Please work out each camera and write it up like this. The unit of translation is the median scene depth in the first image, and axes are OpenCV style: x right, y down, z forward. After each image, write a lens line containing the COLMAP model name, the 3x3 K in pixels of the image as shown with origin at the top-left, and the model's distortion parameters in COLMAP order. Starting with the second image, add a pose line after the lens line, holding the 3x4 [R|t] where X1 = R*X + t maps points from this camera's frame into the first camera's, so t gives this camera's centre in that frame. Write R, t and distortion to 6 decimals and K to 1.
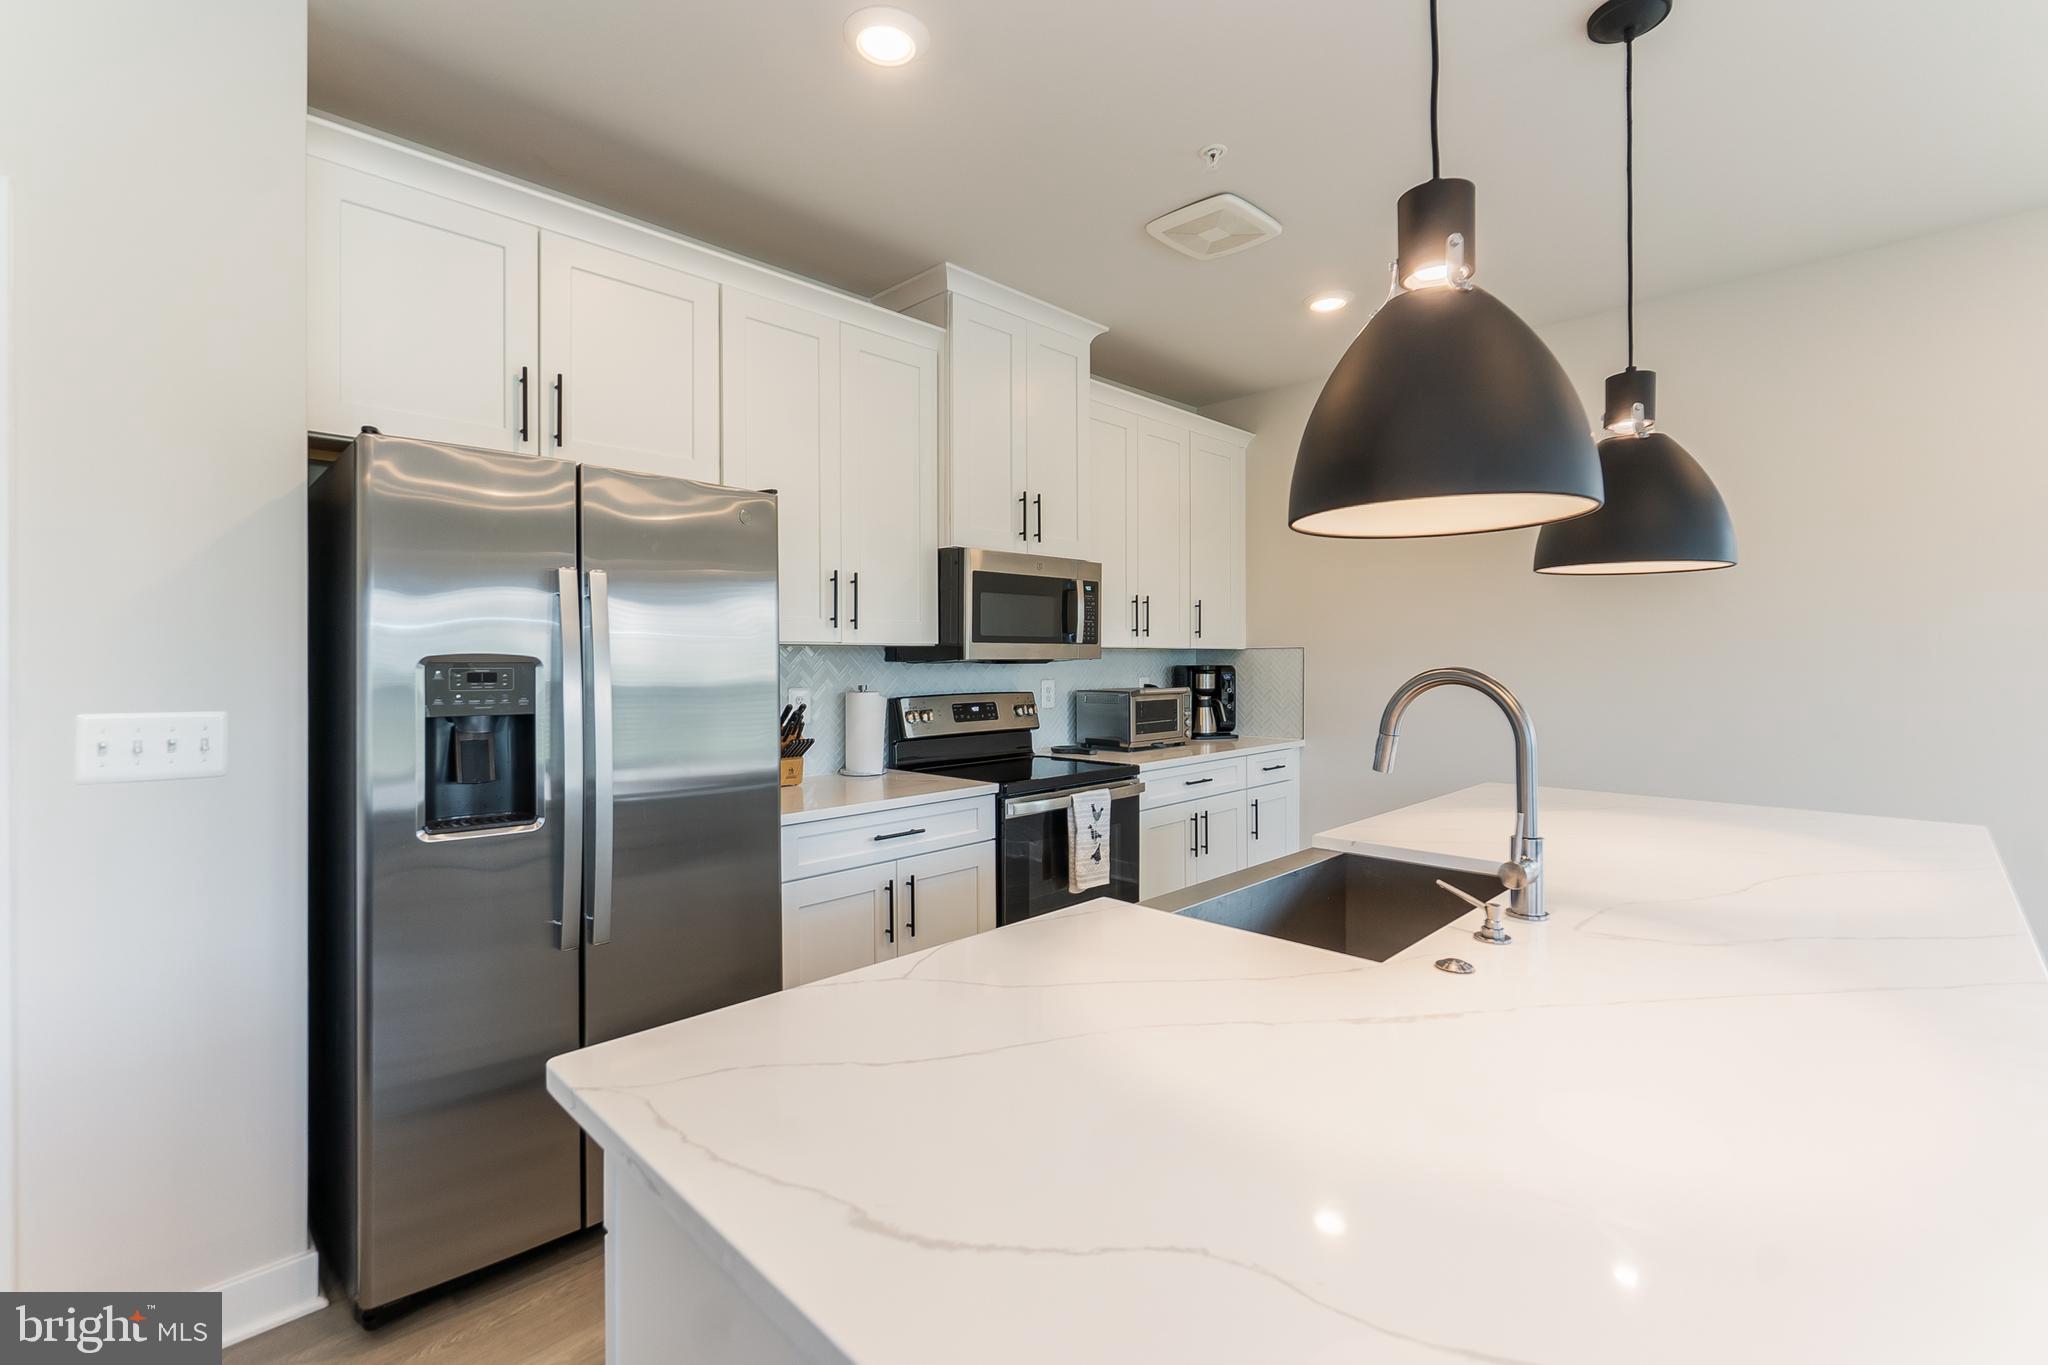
lens RADIAL K [[899.9, 0, 1023.3], [0, 899.9, 660.7], [0, 0, 1]] dist [0.002945, 0.000306]
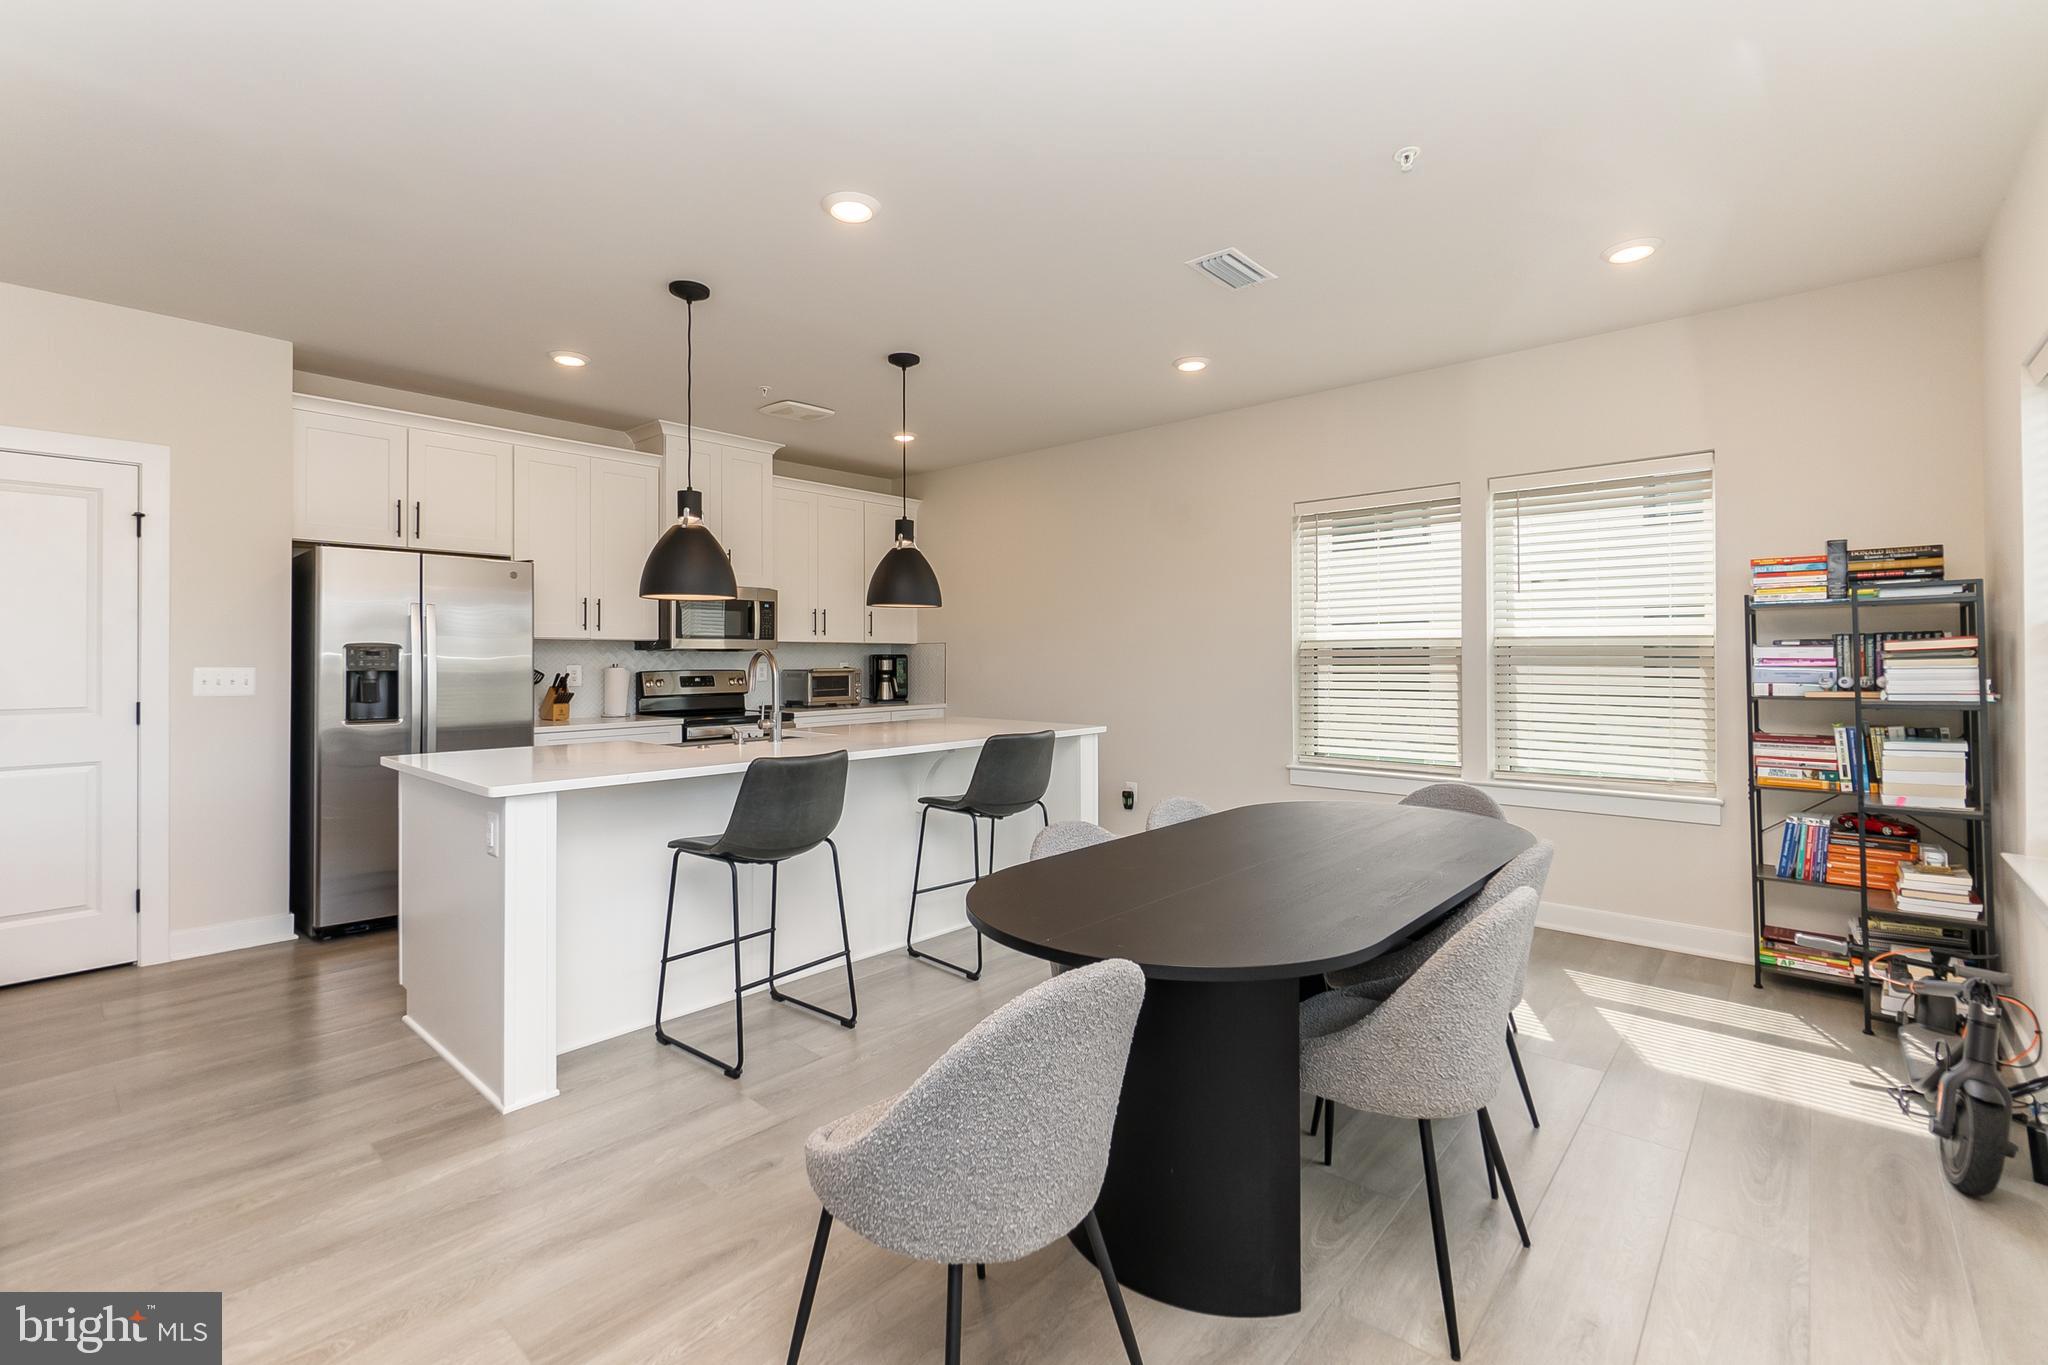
lens RADIAL K [[892.5, 0, 1015.8], [0, 892.5, 649.2], [0, 0, 1]] dist [-0.001576, -0.000579]
pose [[0.998260, 0.003361, 0.058873, 0.467017], [-0.002880, 0.999962, -0.008249, 0.011846], [-0.058899, 0.008065, 0.998231, -0.705857]]
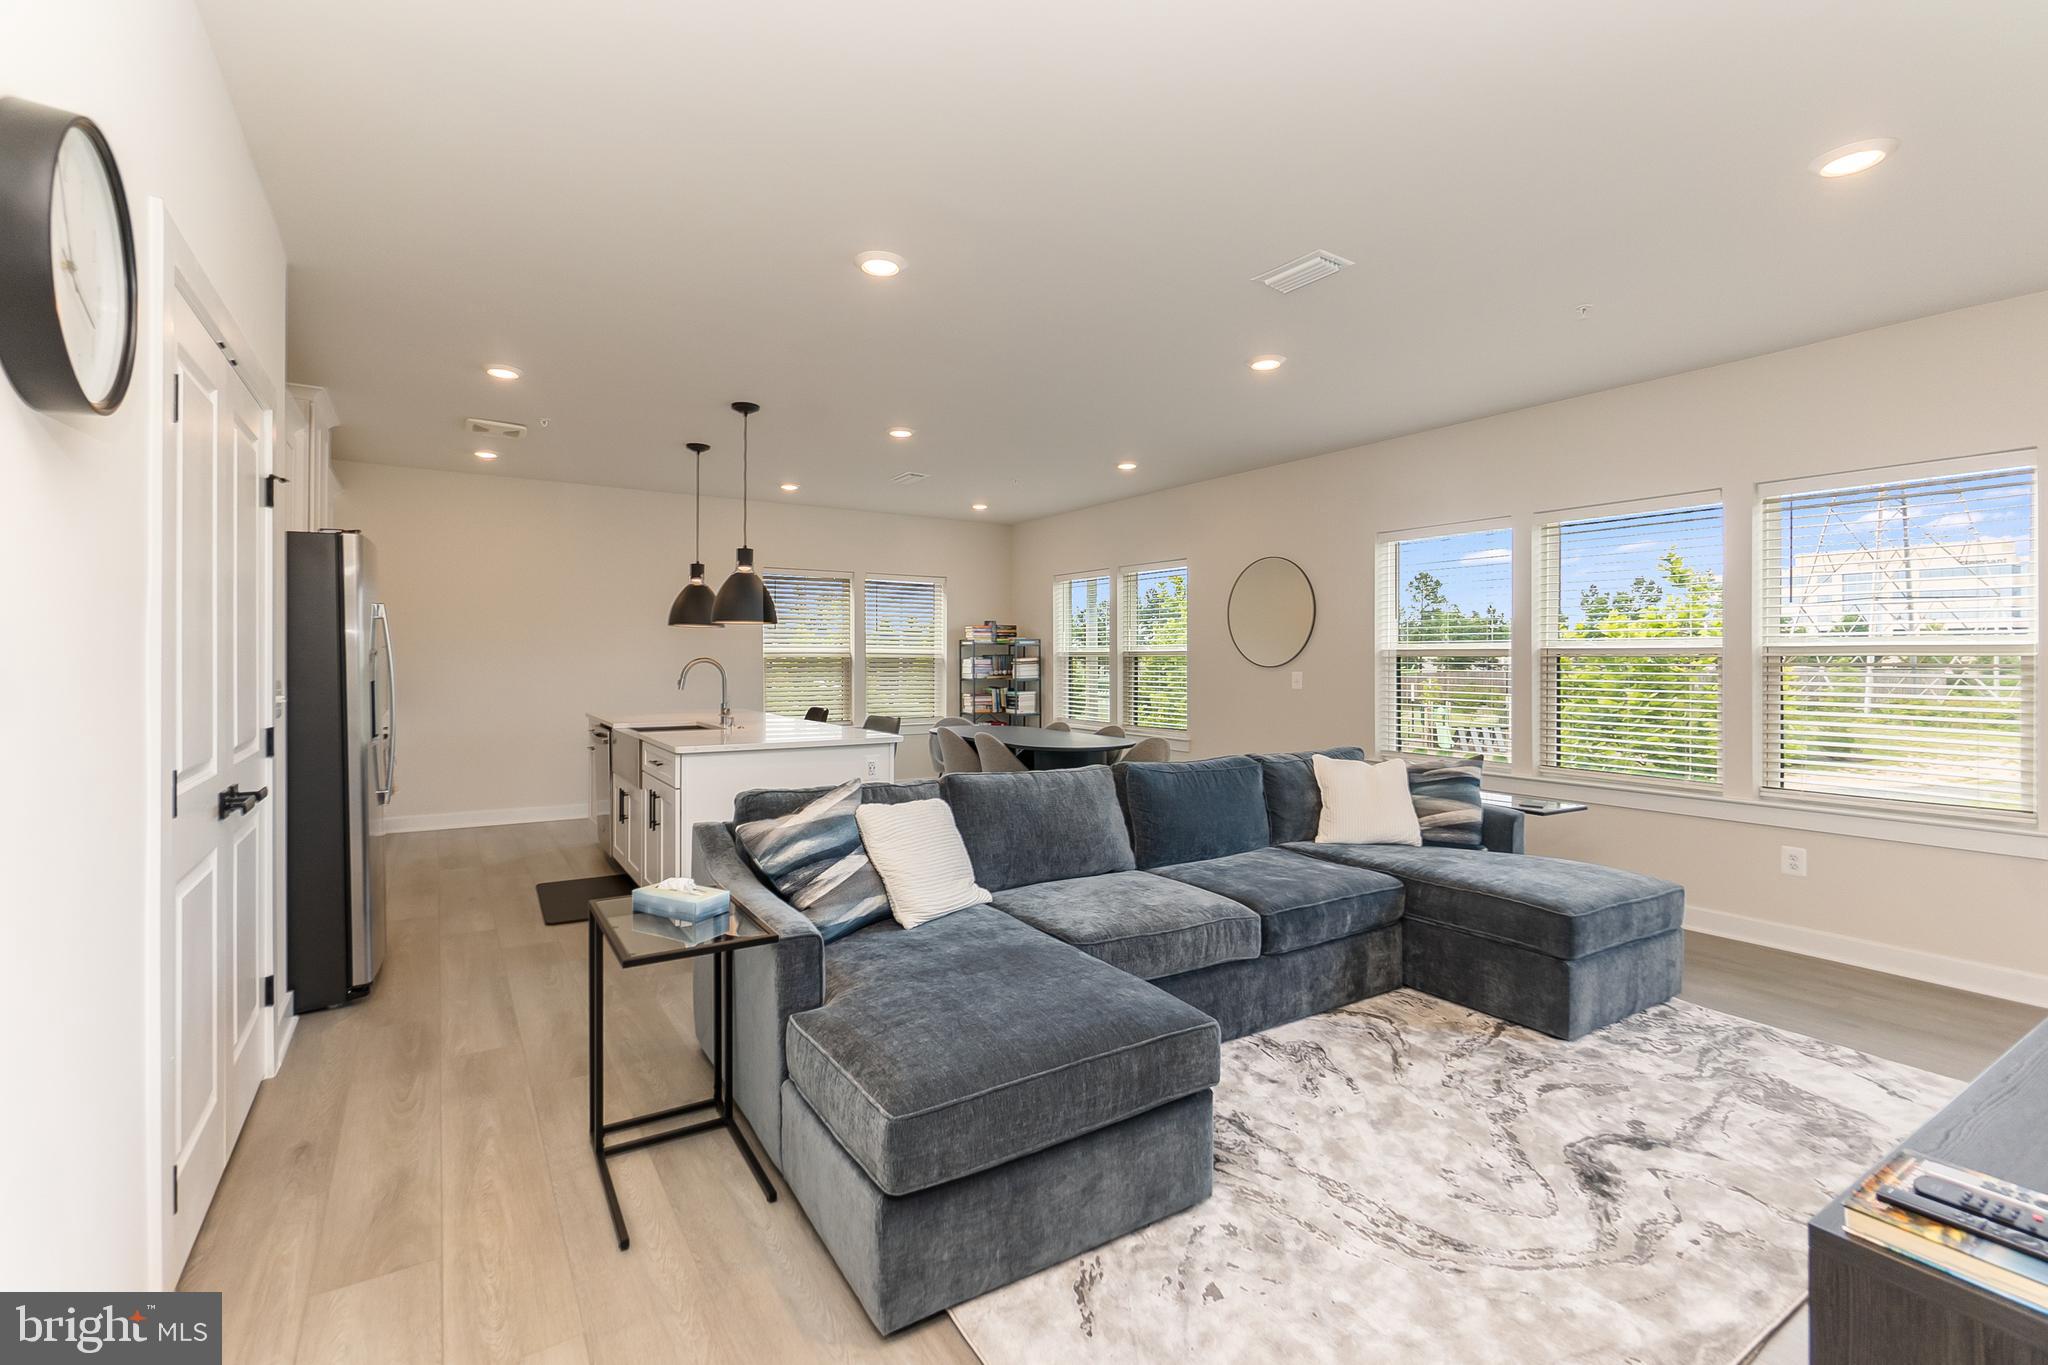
lens RADIAL K [[882.9, 0, 995.4], [0, 882.9, 658.8], [0, 0, 1]] dist [0.000066, 0.000053]
pose [[0.233309, 0.005636, 0.972386, -1.139055], [-0.004789, 0.999978, -0.004647, 0.007989], [-0.972391, -0.003572, 0.233331, -0.414053]]
